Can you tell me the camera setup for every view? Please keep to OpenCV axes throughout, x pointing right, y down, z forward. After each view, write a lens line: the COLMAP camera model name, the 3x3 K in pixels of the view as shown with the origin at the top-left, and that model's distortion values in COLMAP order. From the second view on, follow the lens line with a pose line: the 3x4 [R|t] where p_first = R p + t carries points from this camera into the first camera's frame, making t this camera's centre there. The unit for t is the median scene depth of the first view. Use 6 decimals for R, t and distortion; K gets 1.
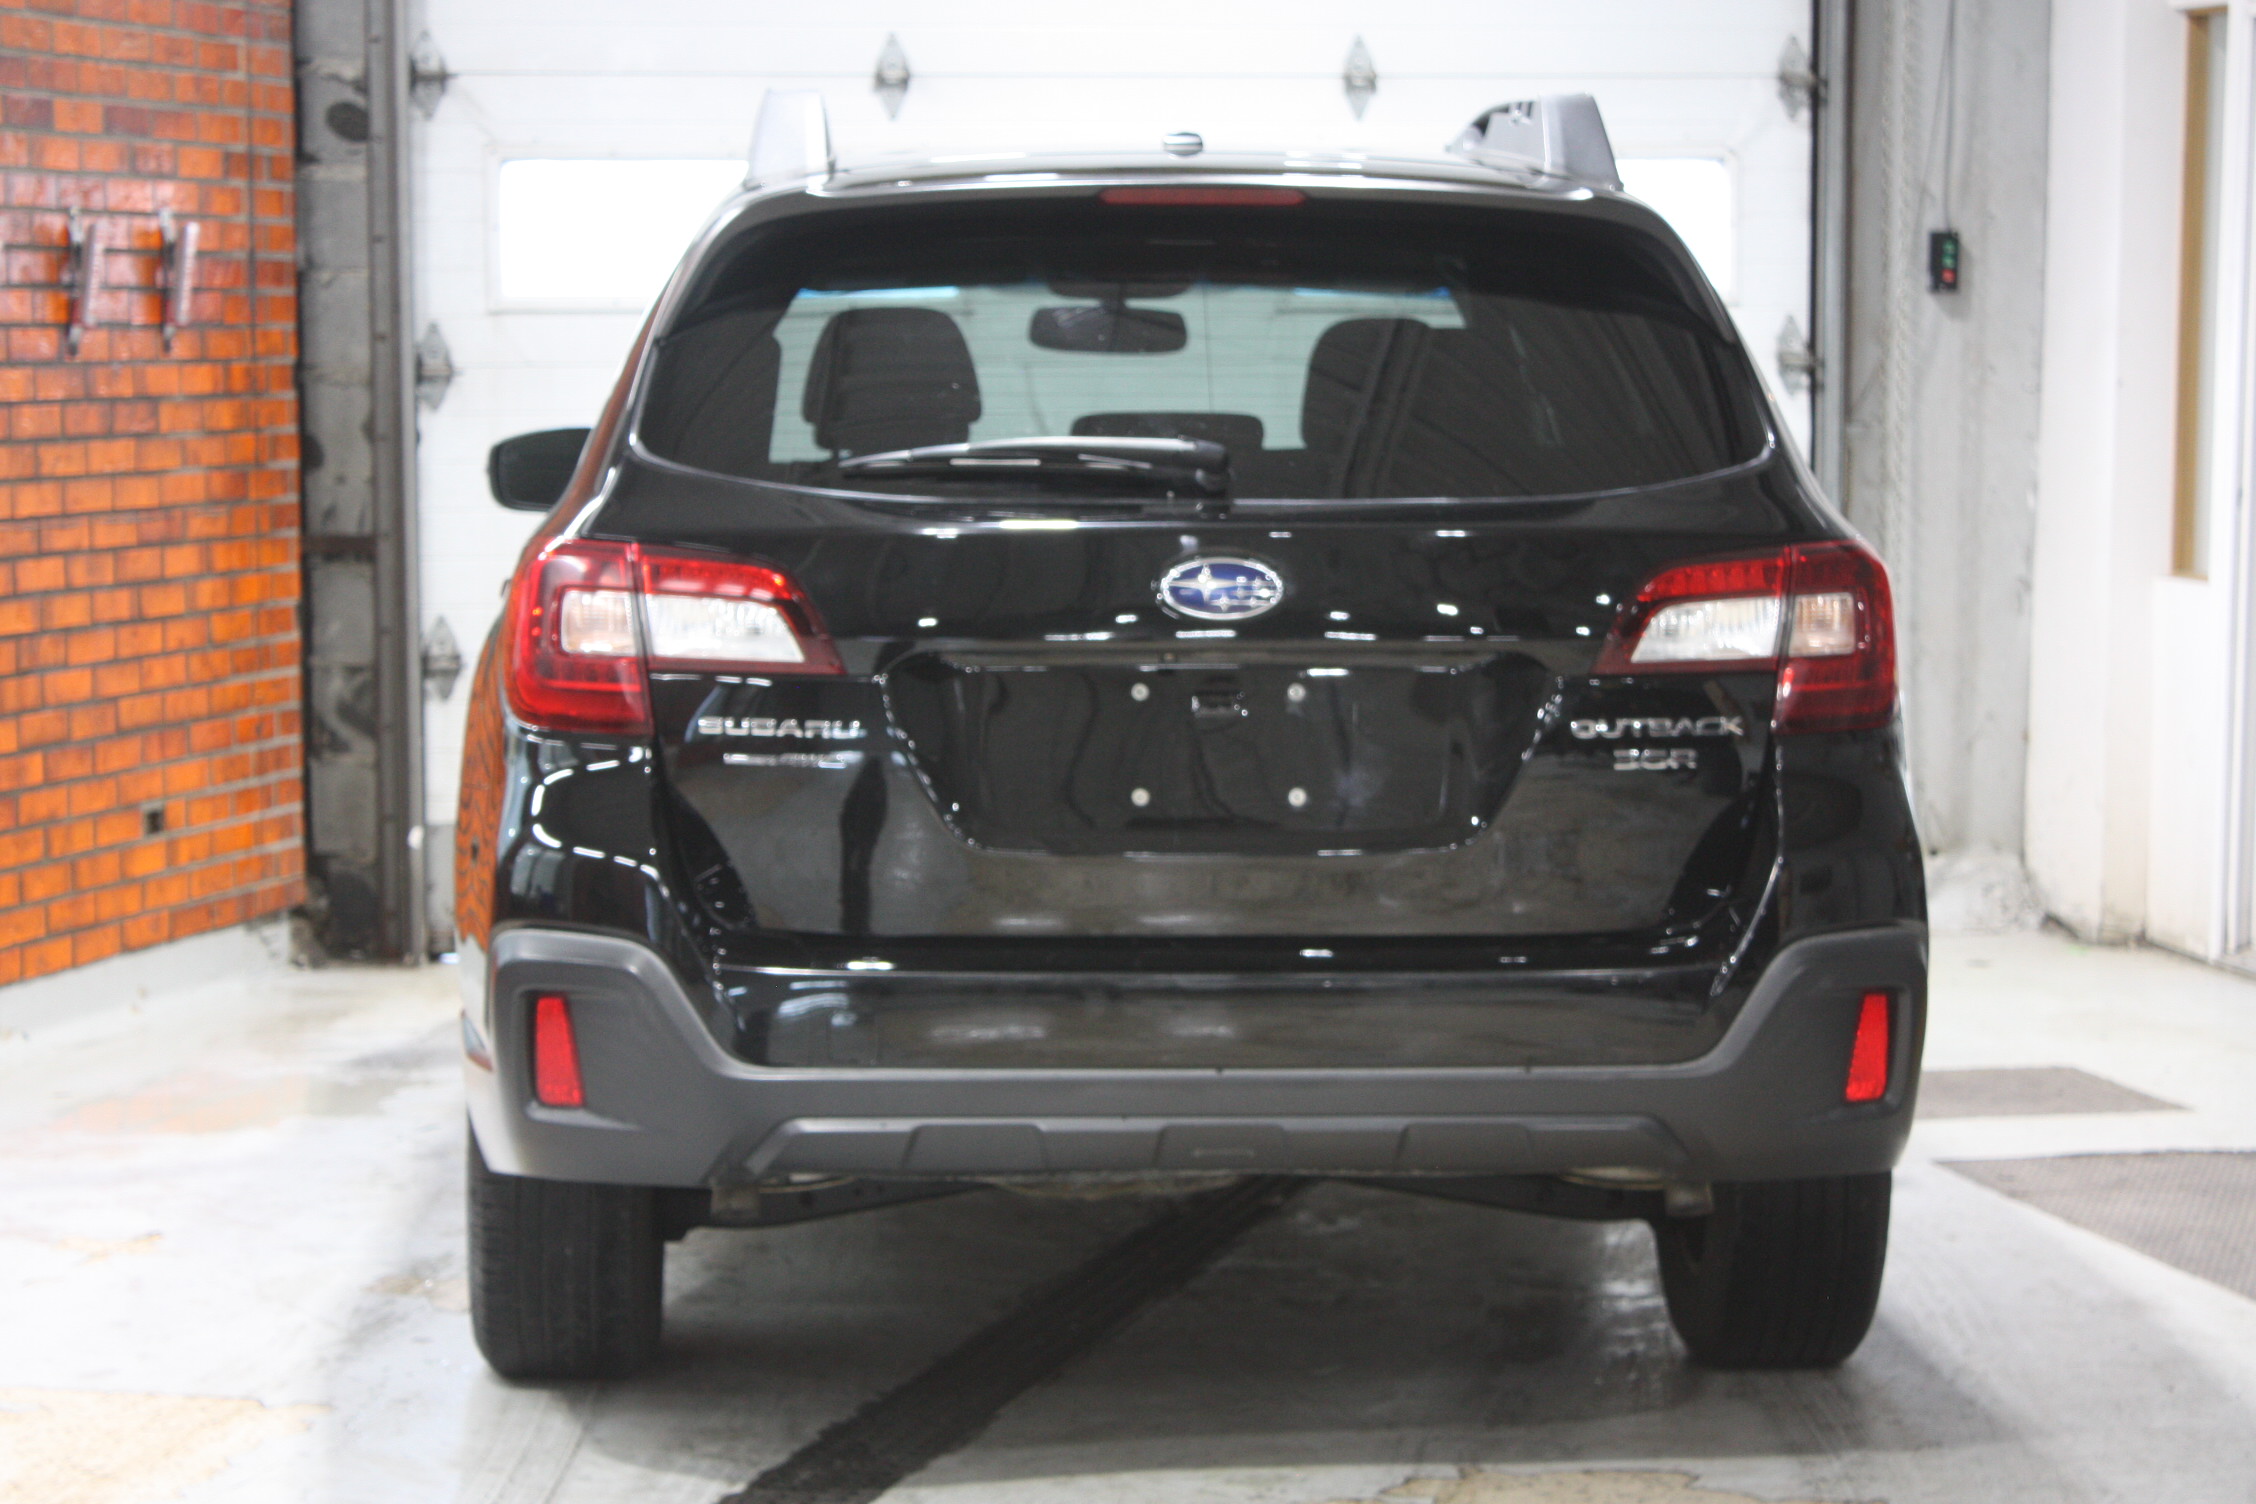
lens RADIAL K [[5403.3, 0, 1130.8], [0, 5403.3, 741.0], [0, 0, 1]] dist [0.115136, 0.000000]
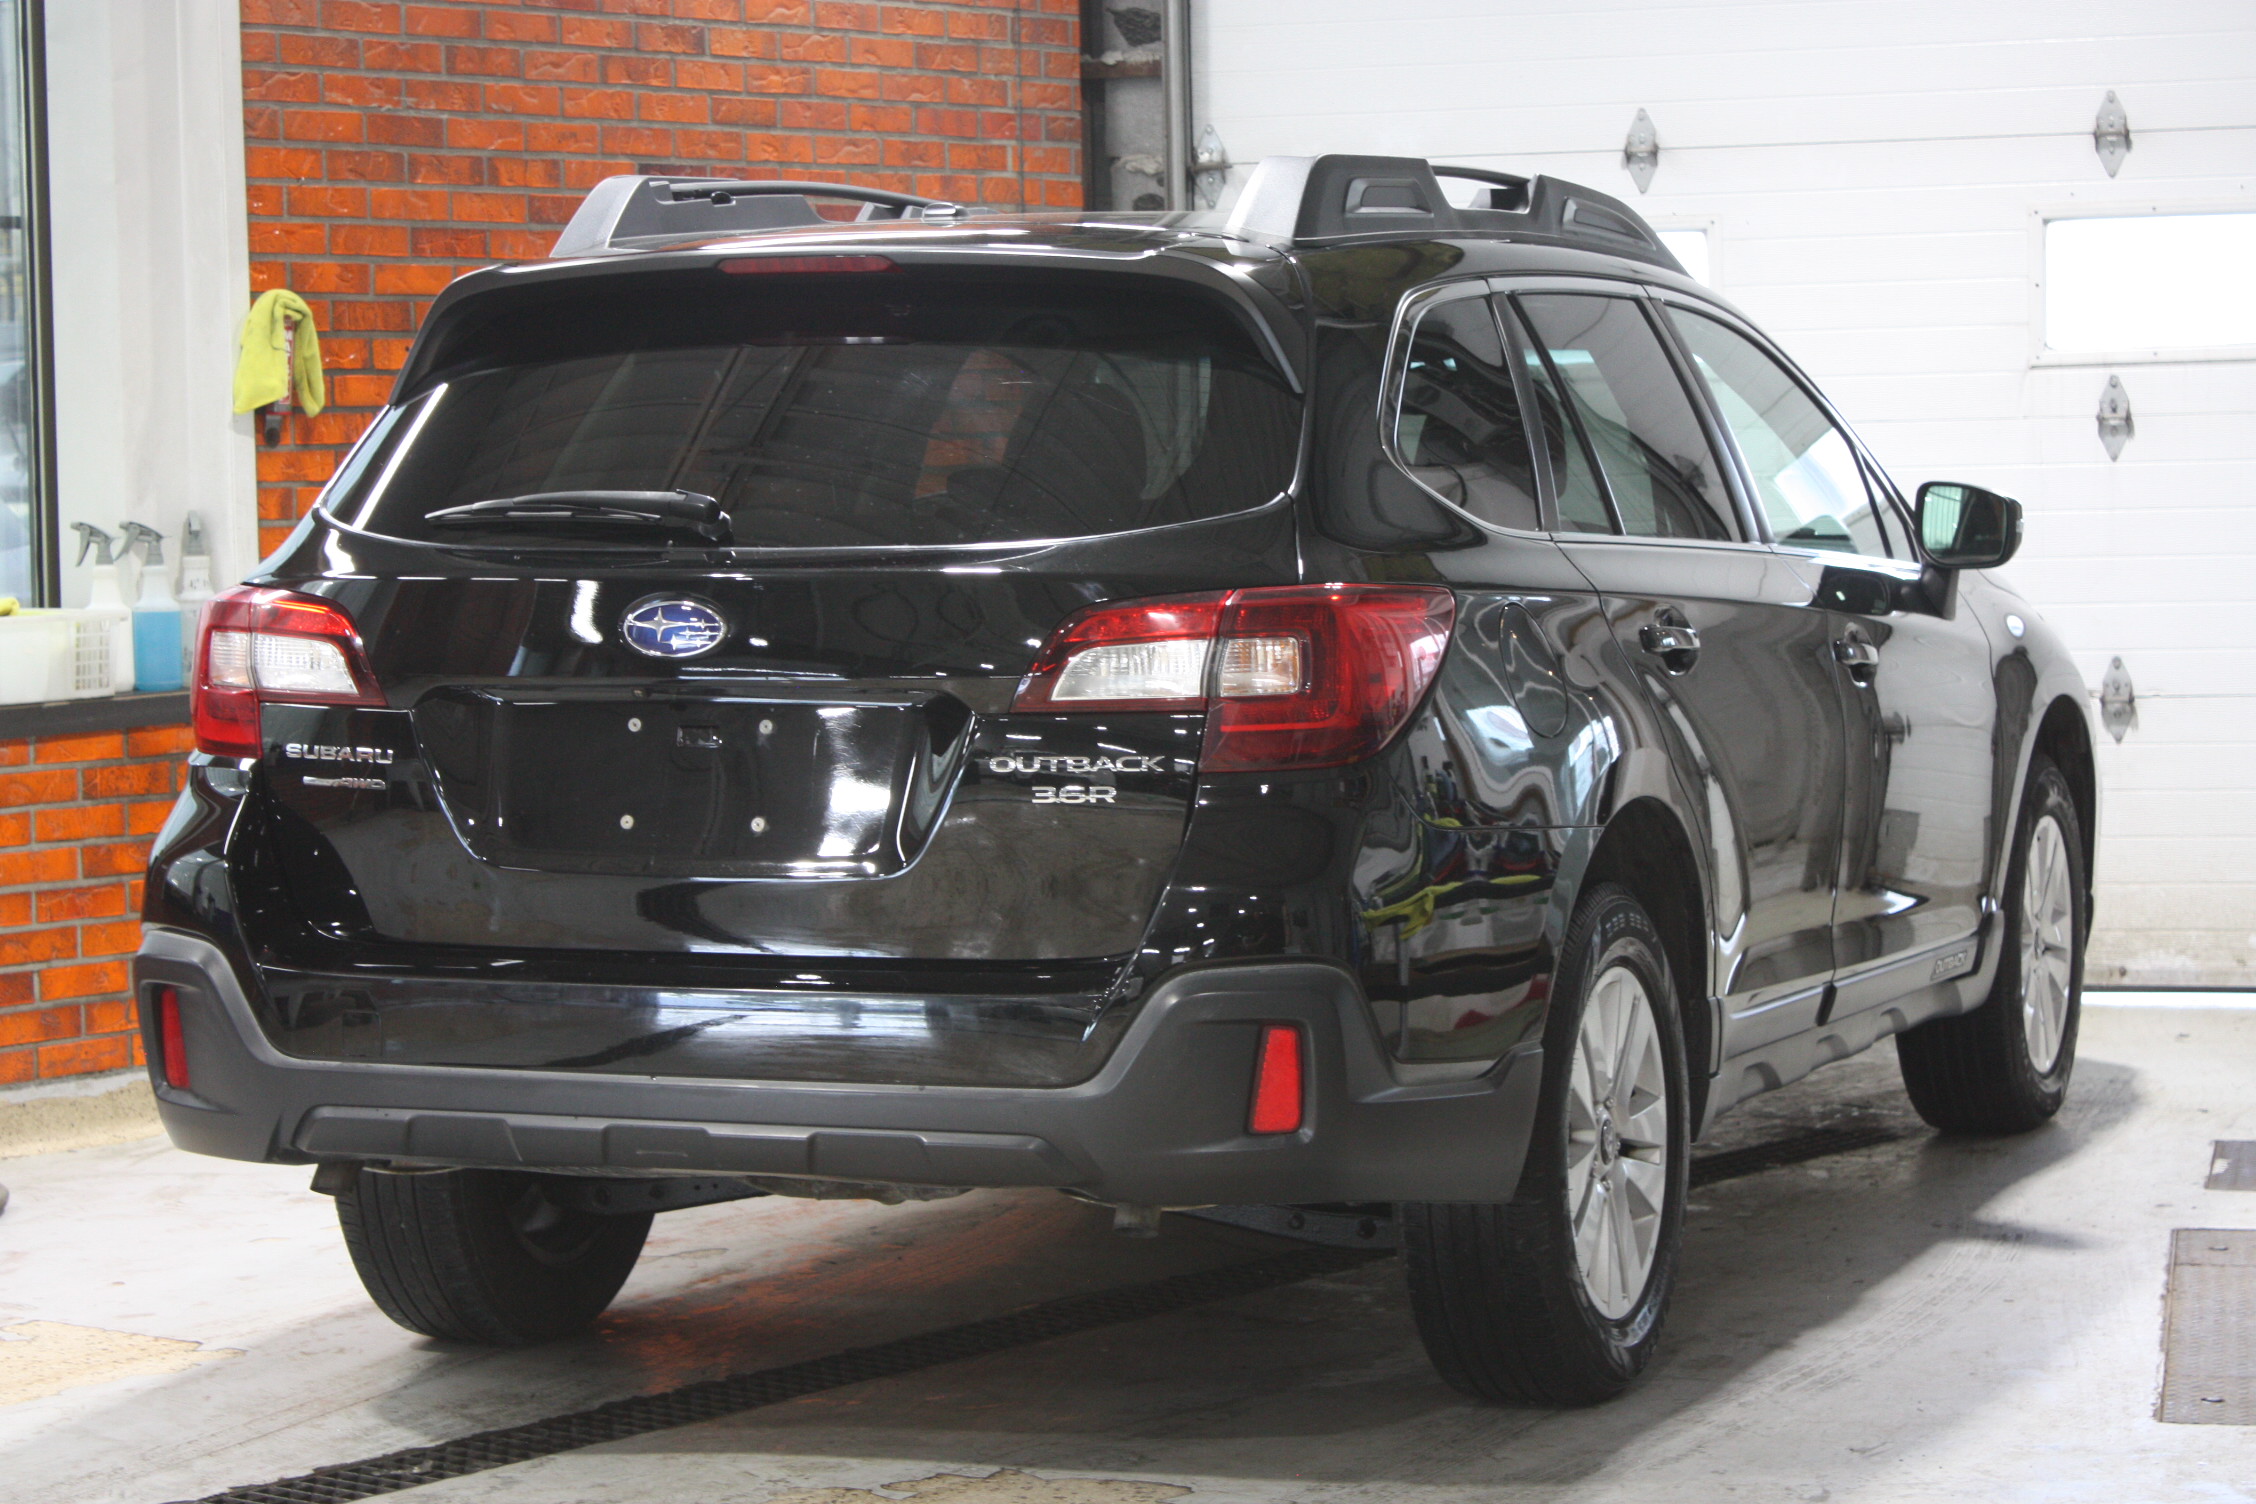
lens RADIAL K [[5119.0, 0, 1125.9], [0, 5119.0, 752.2], [0, 0, 1]] dist [0.134344, 0.000000]
pose [[0.908232, 0.014232, -0.418225, 0.519133], [-0.017768, 0.999832, -0.004563, -0.000602], [0.418090, 0.011575, 0.908332, 0.108093]]
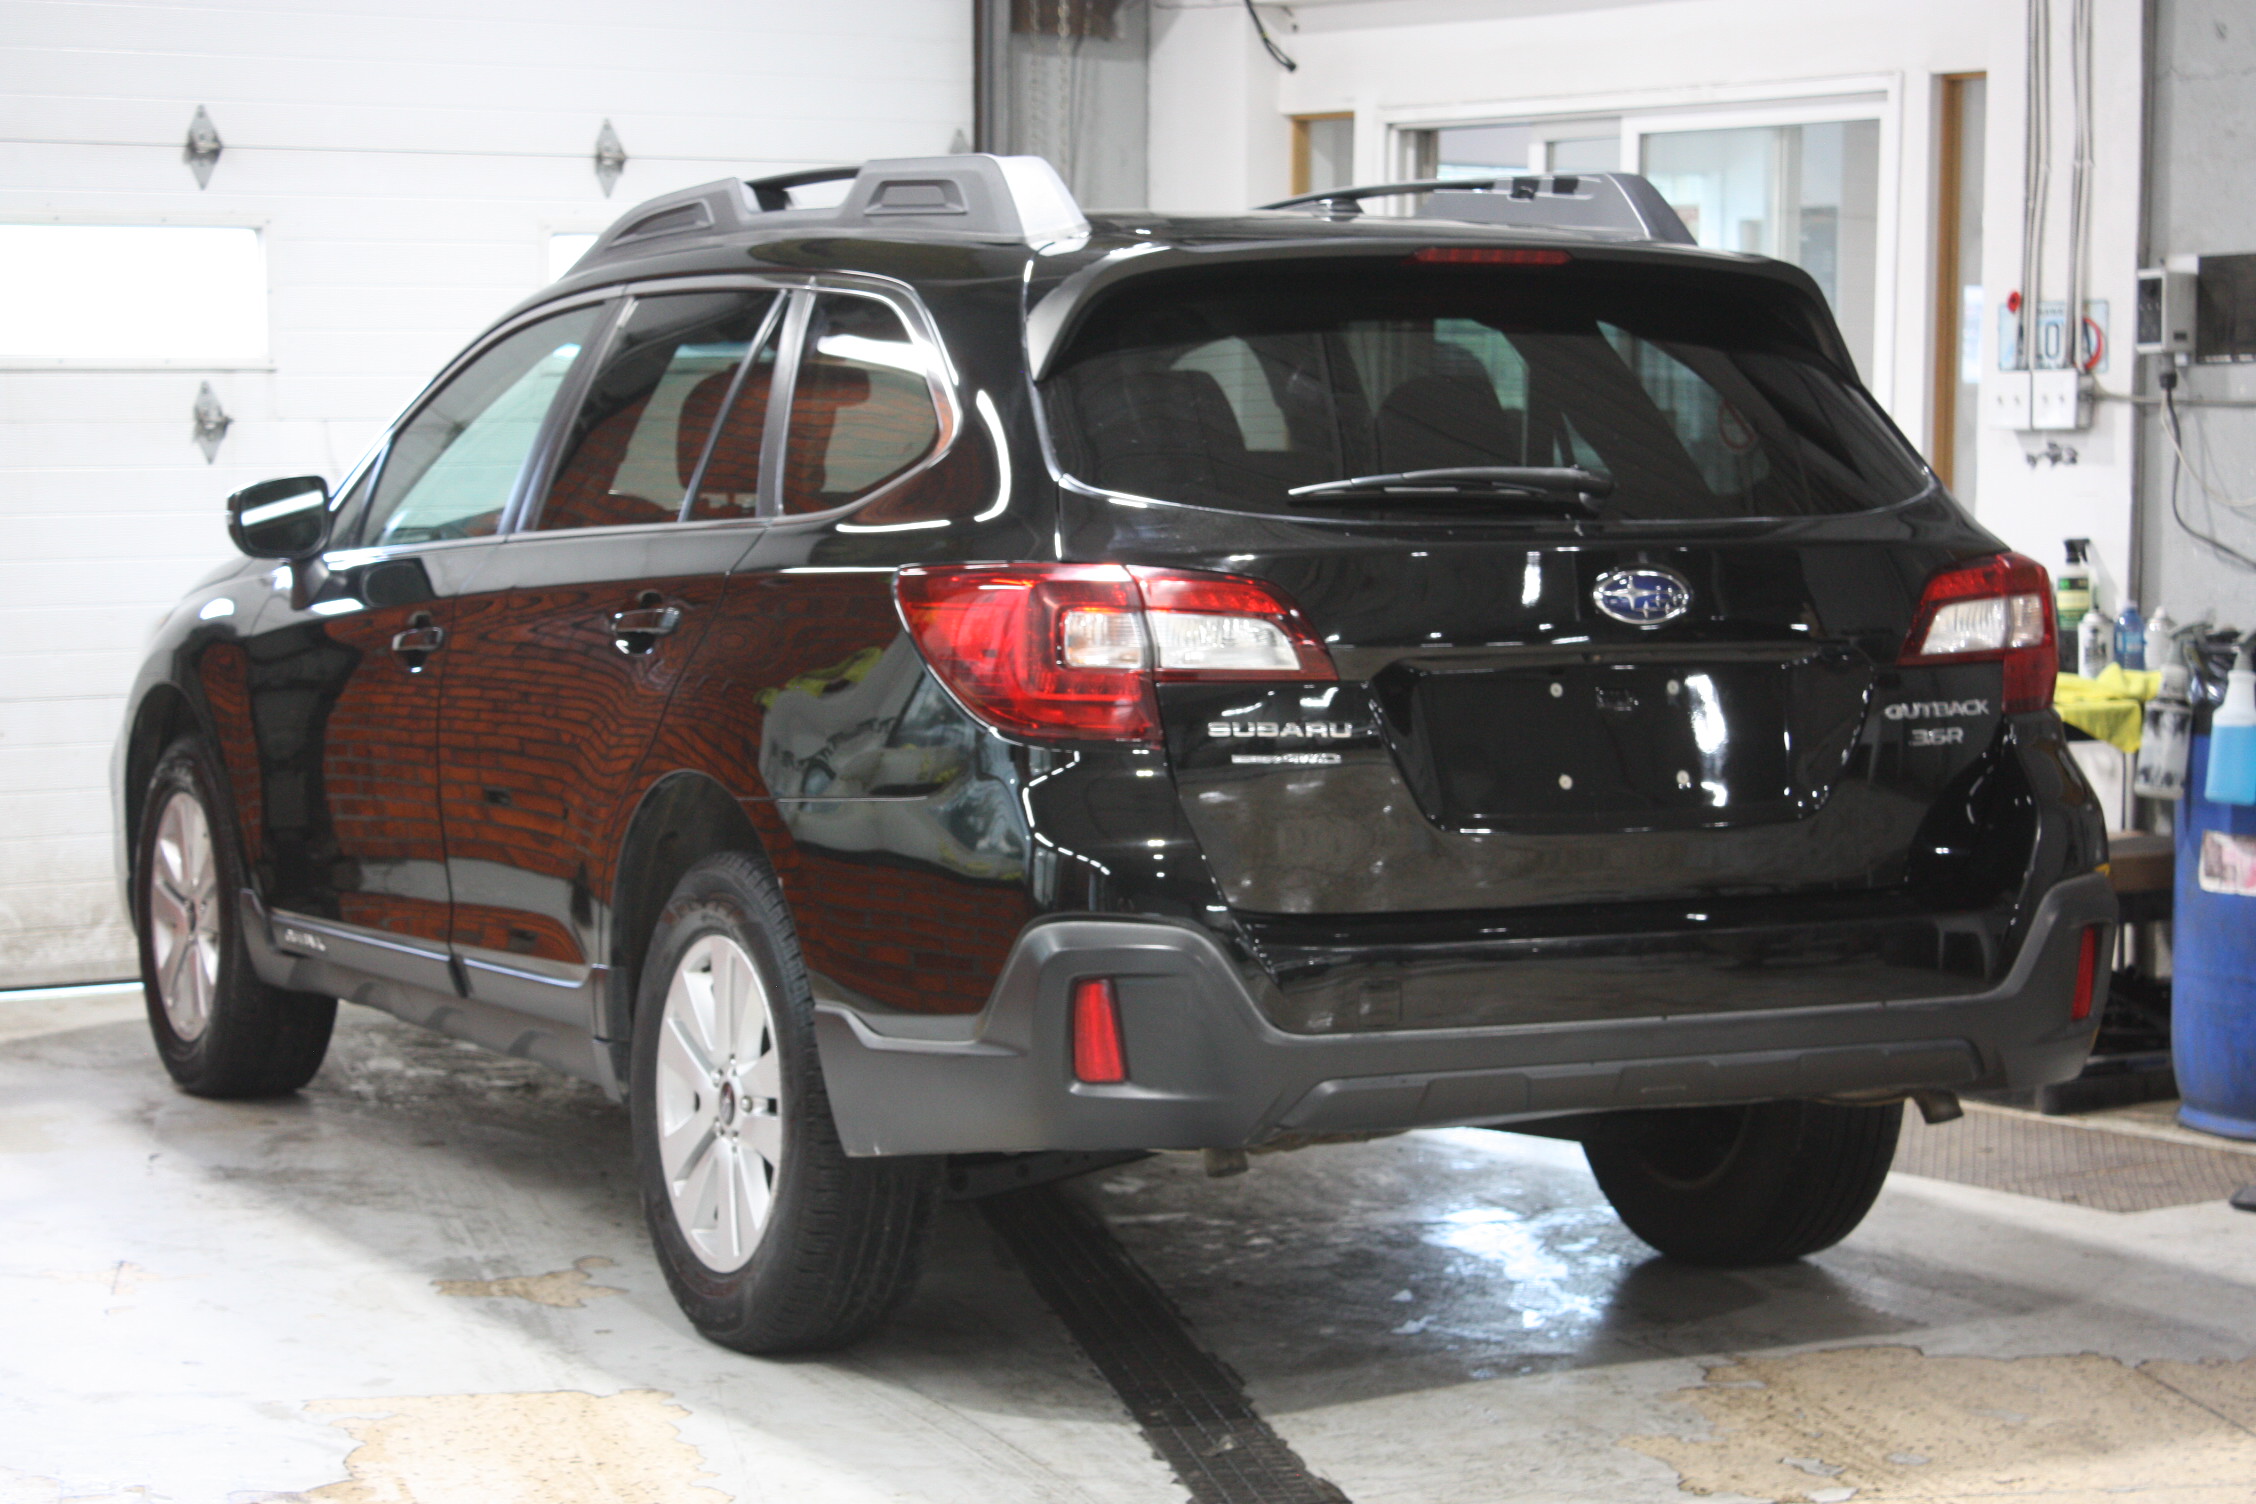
lens RADIAL K [[5060.6, 0, 1128.5], [0, 5060.6, 767.1], [0, 0, 1]] dist [0.114466, 0.000000]
pose [[0.917214, -0.030212, 0.397248, -0.503488], [0.032738, 0.999464, 0.000425, 0.003746], [-0.397048, 0.012615, 0.917711, 0.057611]]
